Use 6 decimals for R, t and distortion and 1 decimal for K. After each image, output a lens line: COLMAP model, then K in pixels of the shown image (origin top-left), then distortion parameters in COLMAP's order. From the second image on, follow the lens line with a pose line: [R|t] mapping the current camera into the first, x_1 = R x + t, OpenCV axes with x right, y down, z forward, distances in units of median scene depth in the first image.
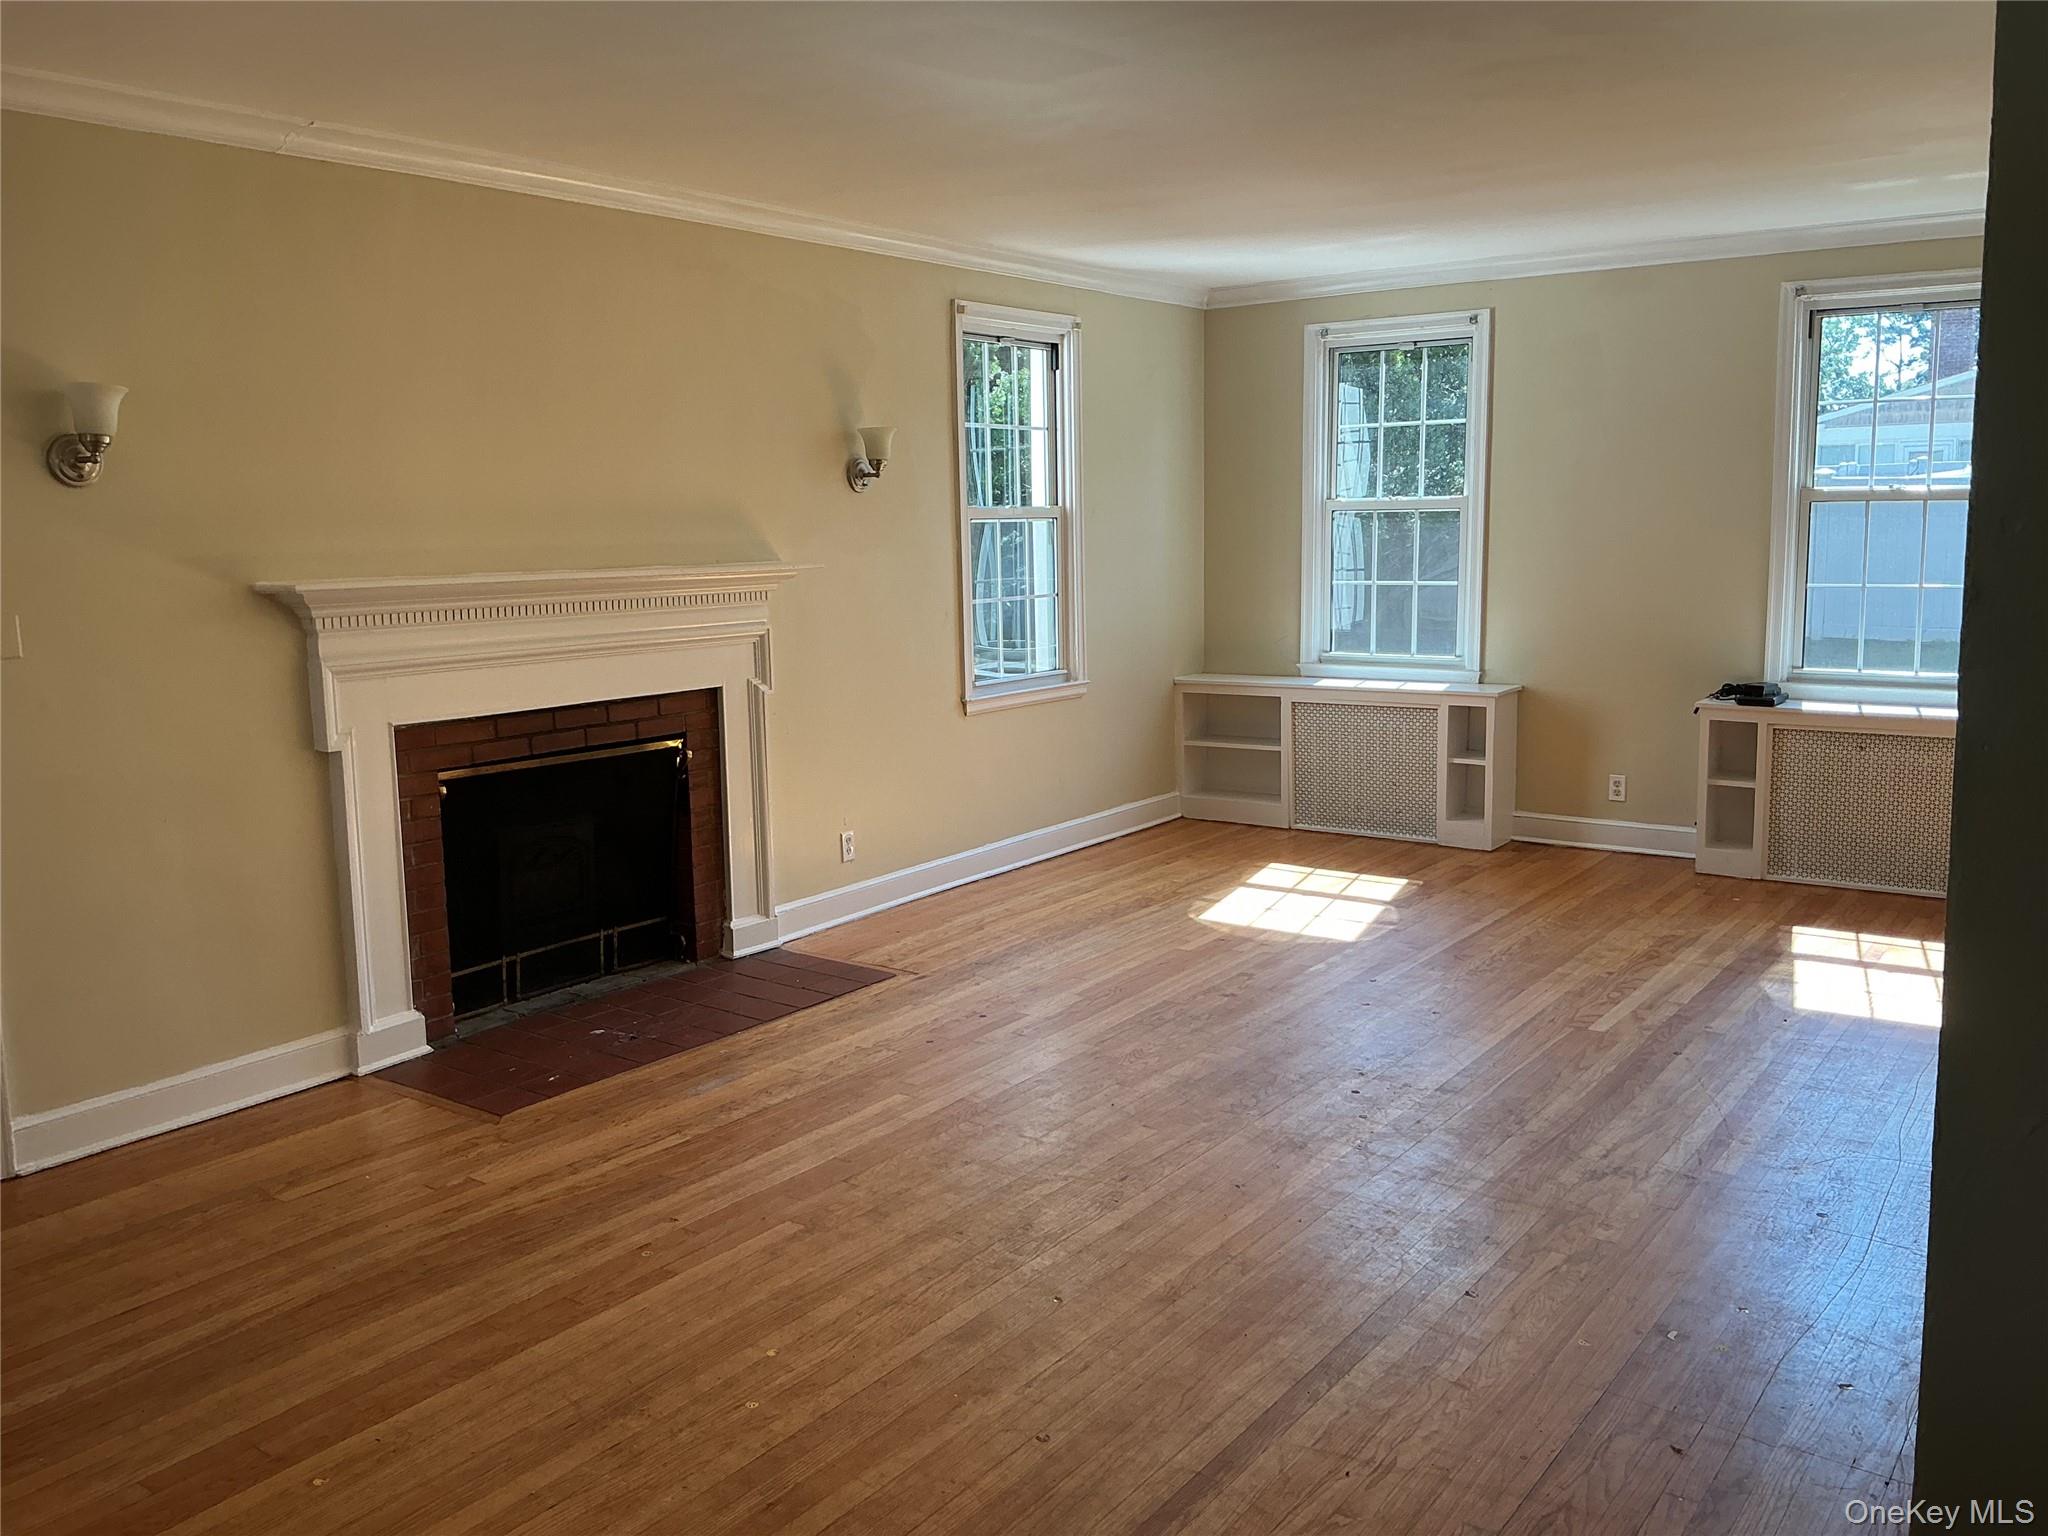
lens RADIAL K [[1702.1, 0, 1038.1], [0, 1702.1, 773.4], [0, 0, 1]] dist [0.083928, -0.174364]
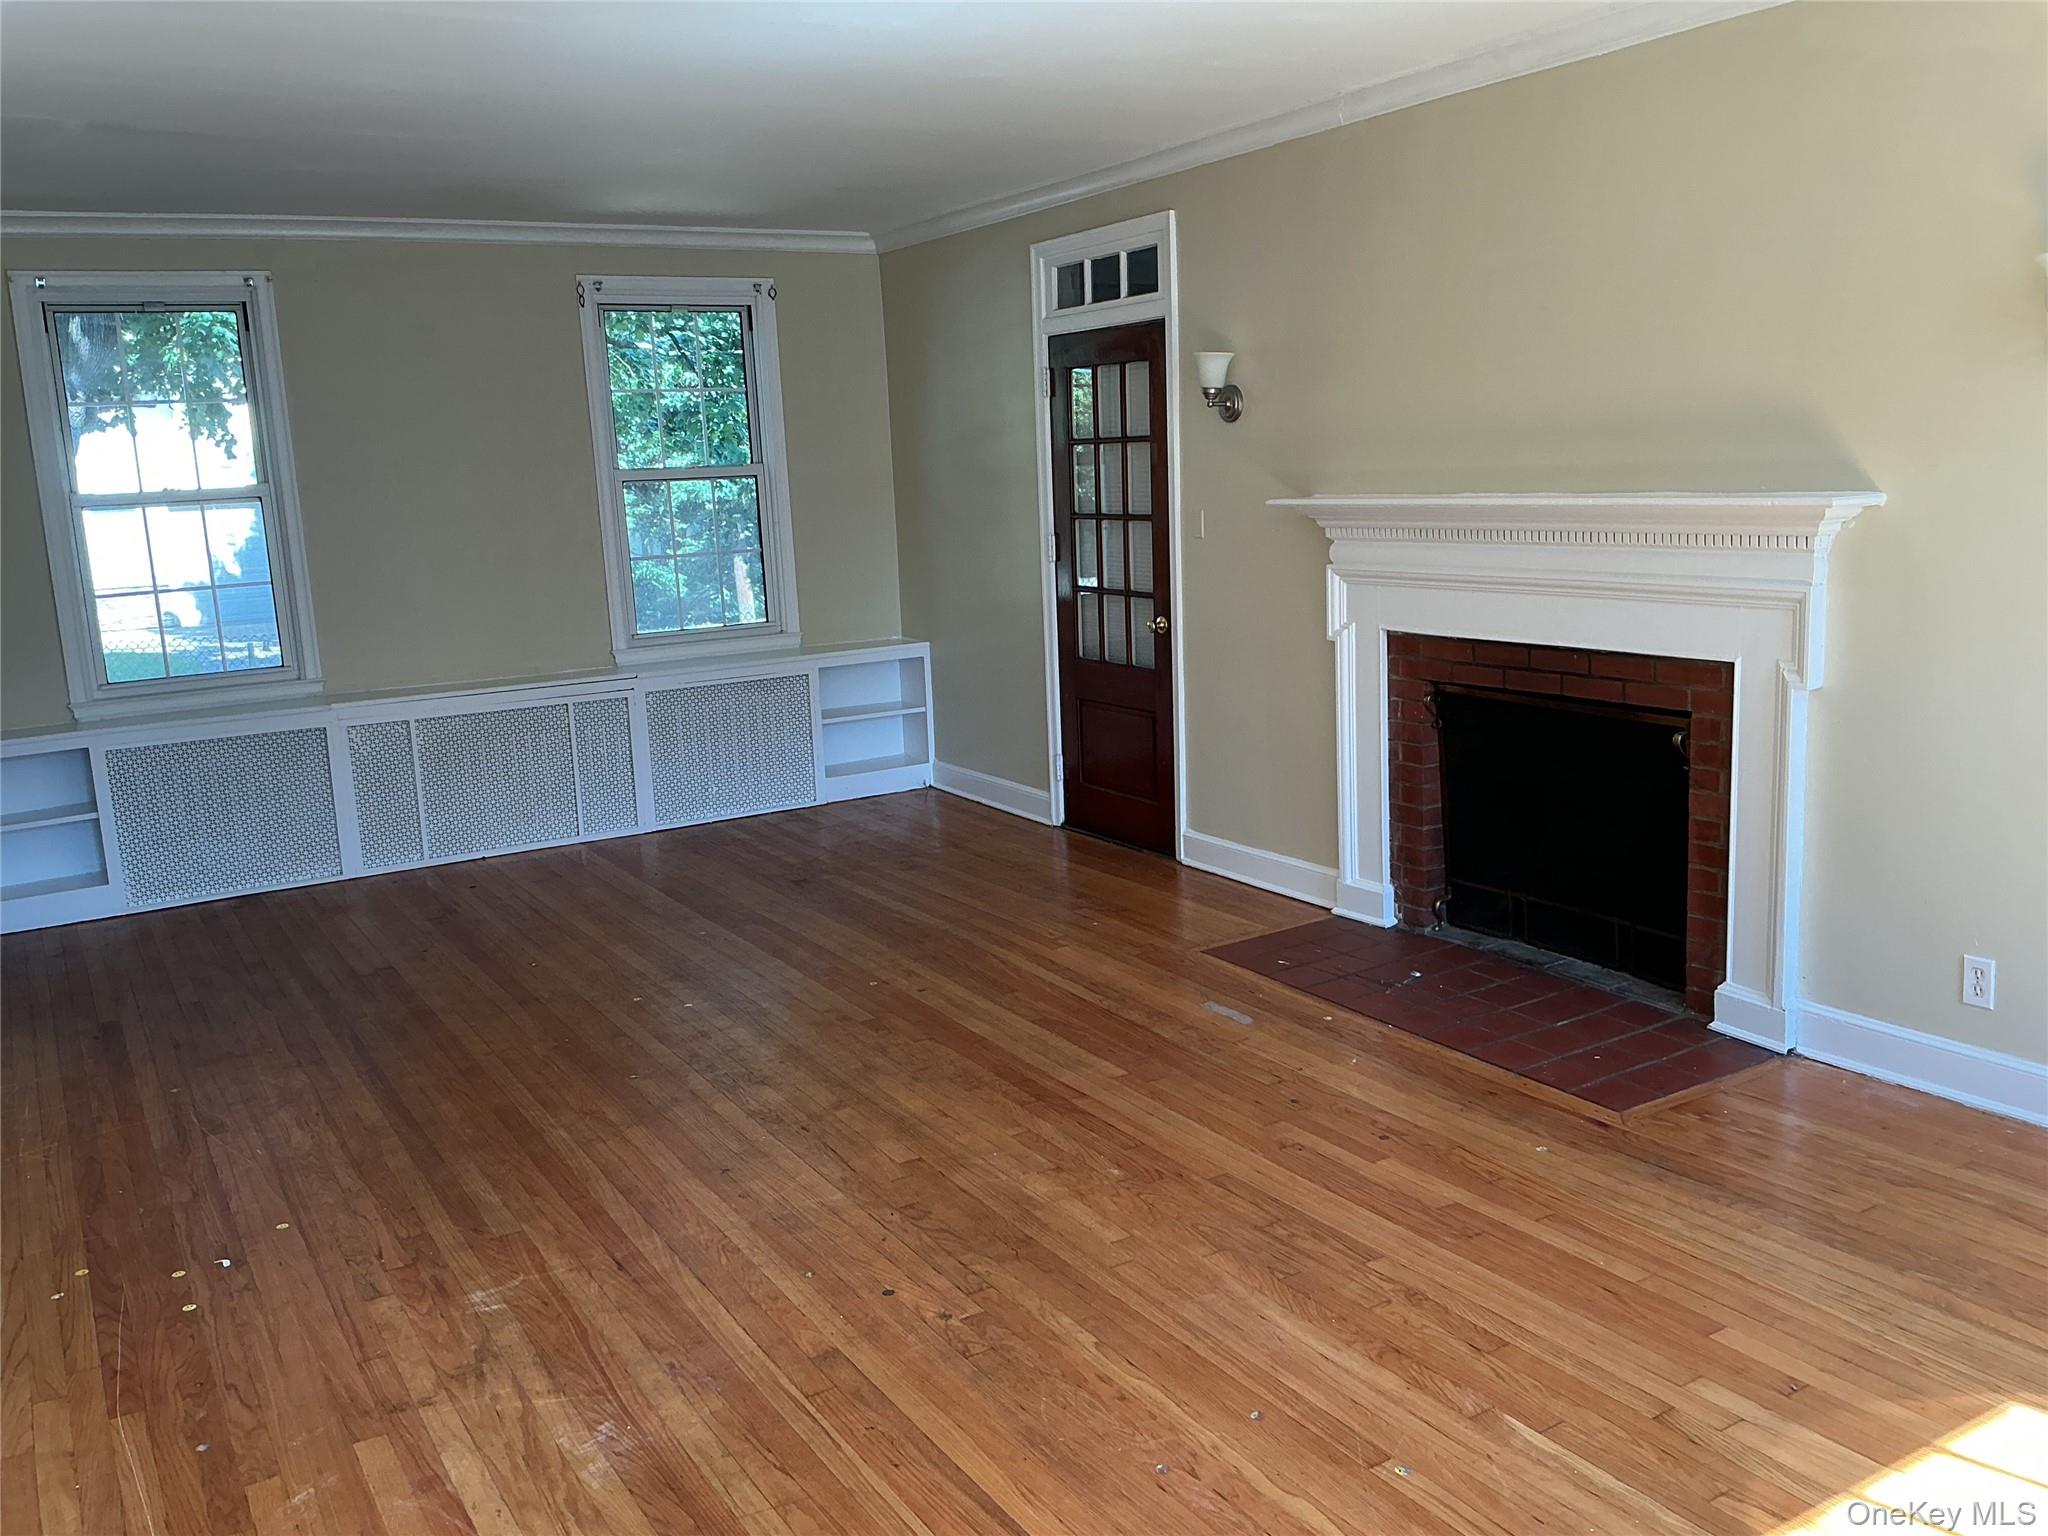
lens RADIAL K [[1702.1, 0, 1038.1], [0, 1702.1, 773.4], [0, 0, 1]] dist [0.083928, -0.174364]
pose [[-0.408116, 0.201567, -0.890400, 0.793246], [-0.084490, 0.962796, 0.256682, -0.224272], [0.909012, 0.179986, -0.375902, 1.352513]]
